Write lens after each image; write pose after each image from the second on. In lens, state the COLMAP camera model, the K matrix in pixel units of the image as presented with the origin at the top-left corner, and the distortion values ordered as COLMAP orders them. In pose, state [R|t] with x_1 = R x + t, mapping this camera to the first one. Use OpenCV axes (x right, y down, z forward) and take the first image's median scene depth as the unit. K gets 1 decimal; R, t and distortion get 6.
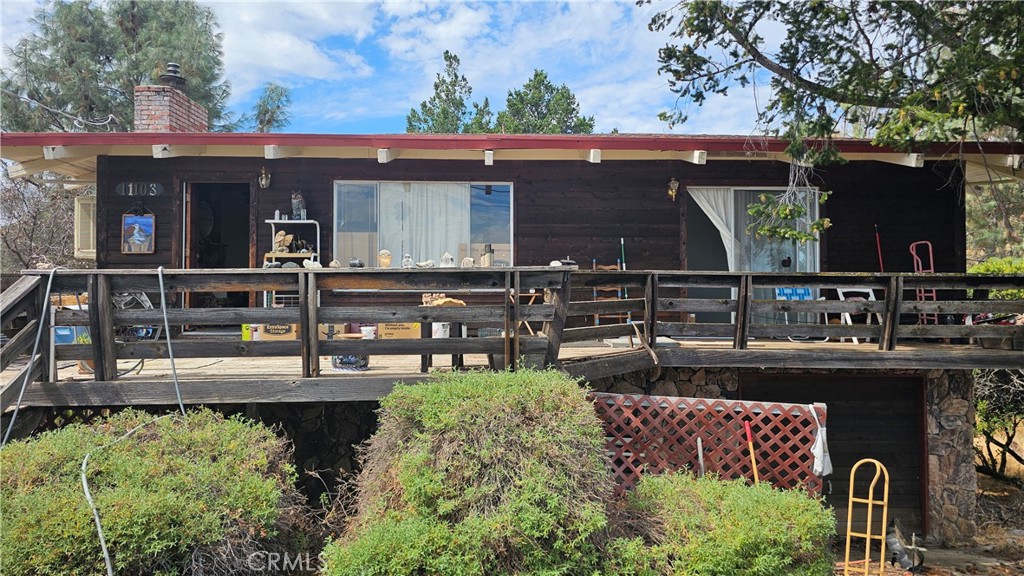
lens RADIAL K [[691.8, 0, 511.9], [0, 691.8, 288.9], [0, 0, 1]] dist [0.047228, -0.049172]
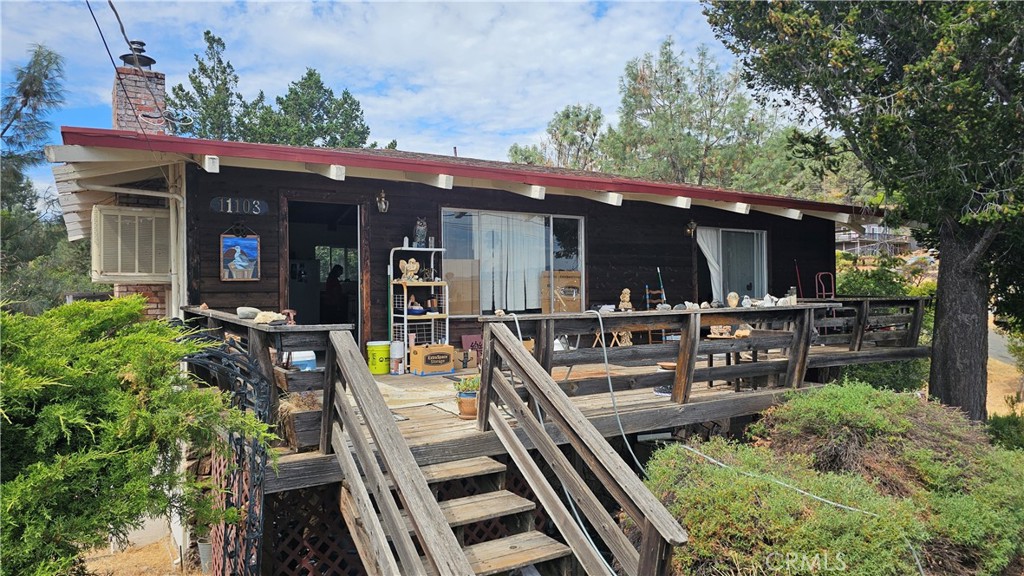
lens RADIAL K [[691.8, 0, 514.4], [0, 691.8, 289.9], [0, 0, 1]] dist [0.047228, -0.049172]
pose [[0.873069, 0.001115, 0.487596, -0.653296], [-0.001092, 0.999999, -0.000333, -0.039423], [-0.487596, -0.000241, 0.873069, 0.092149]]
